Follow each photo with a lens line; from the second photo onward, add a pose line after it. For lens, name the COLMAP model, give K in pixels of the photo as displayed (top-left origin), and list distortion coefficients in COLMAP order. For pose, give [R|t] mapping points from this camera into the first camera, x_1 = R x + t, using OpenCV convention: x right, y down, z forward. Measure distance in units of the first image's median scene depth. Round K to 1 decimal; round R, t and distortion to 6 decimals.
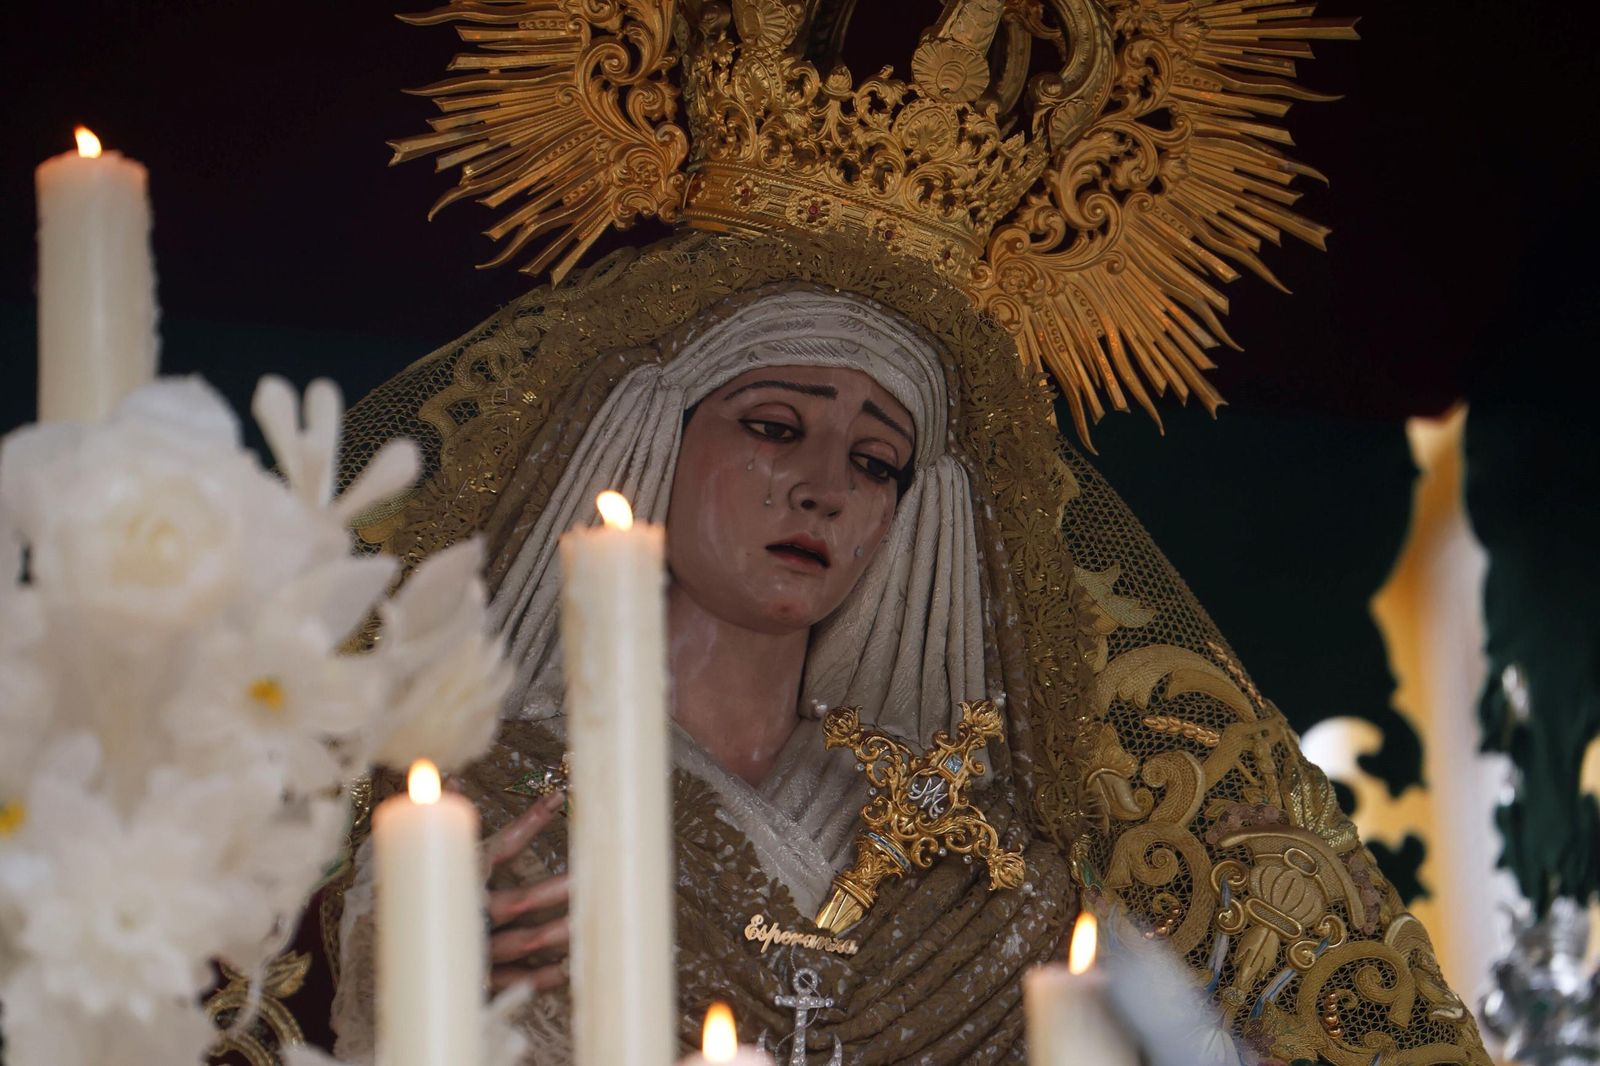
lens RADIAL K [[9554.1, 0, 800.0], [0, 9554.1, 533.0], [0, 0, 1]] dist [2.653735, -6.369101]
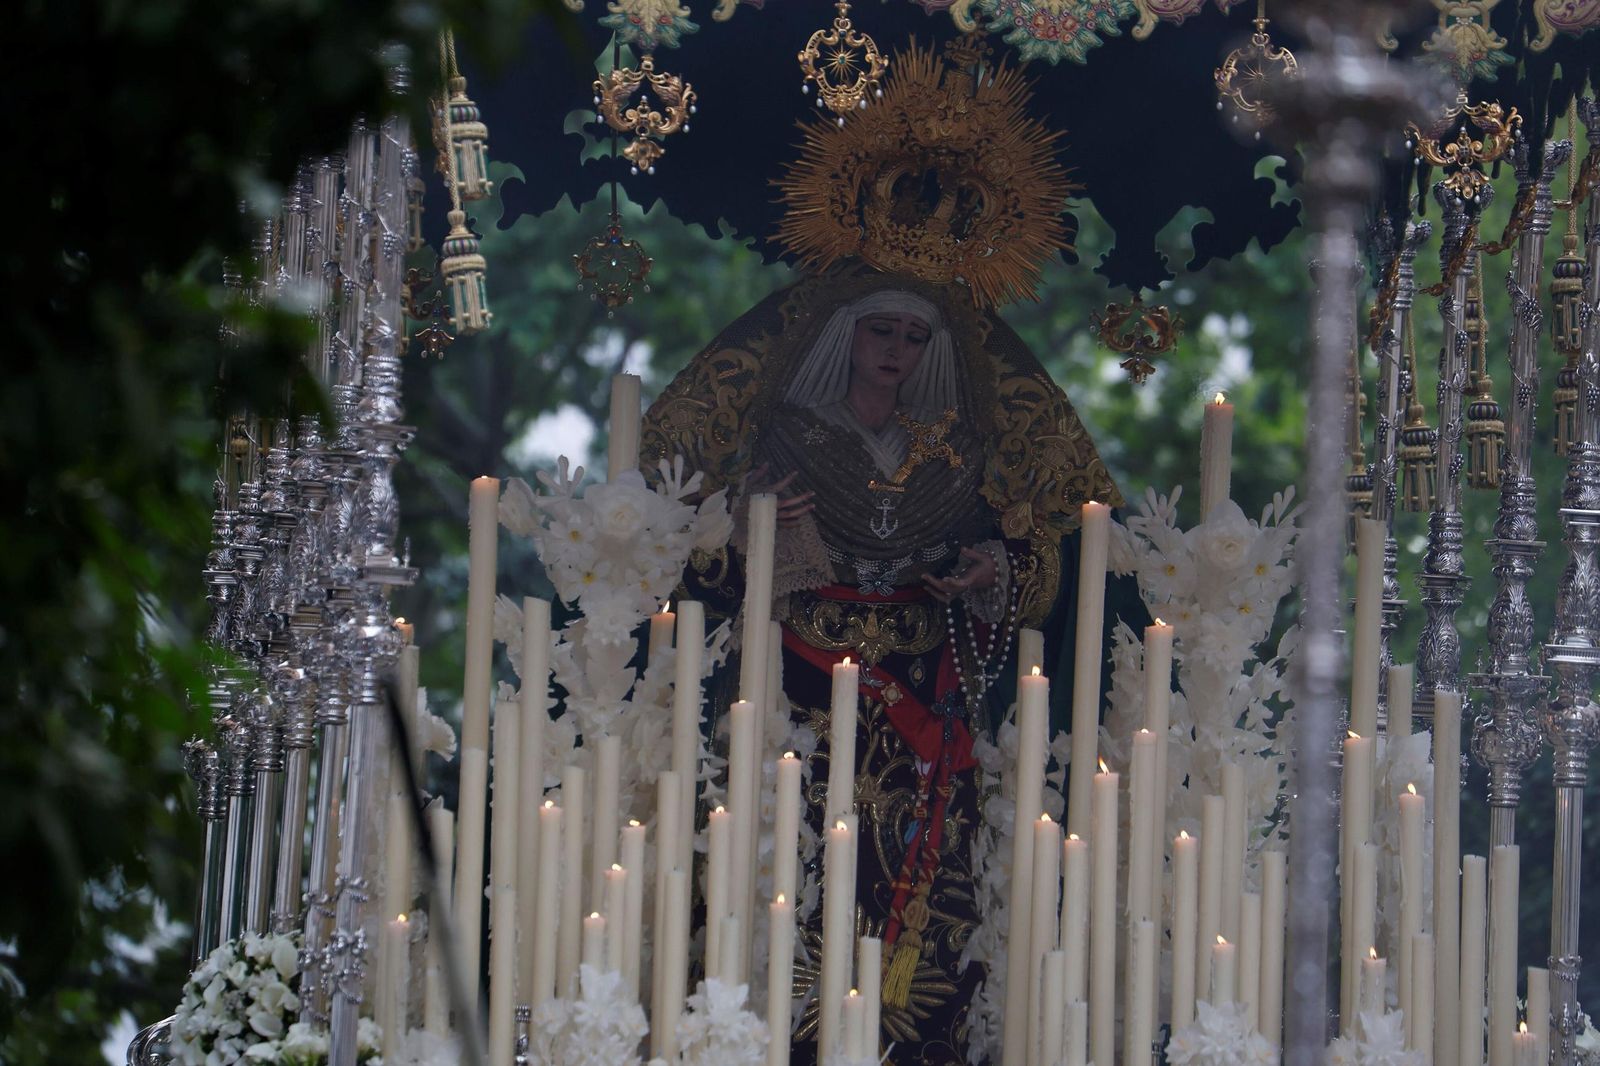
lens RADIAL K [[9025.5, 0, 735.5], [0, 9025.5, 600.3], [0, 0, 1]] dist [0.332342, 226.694579]
pose [[0.983241, 0.058592, -0.172638, 0.470580], [-0.001084, 0.948810, 0.315846, -0.869702], [0.182307, -0.310365, 0.932972, -1.832308]]
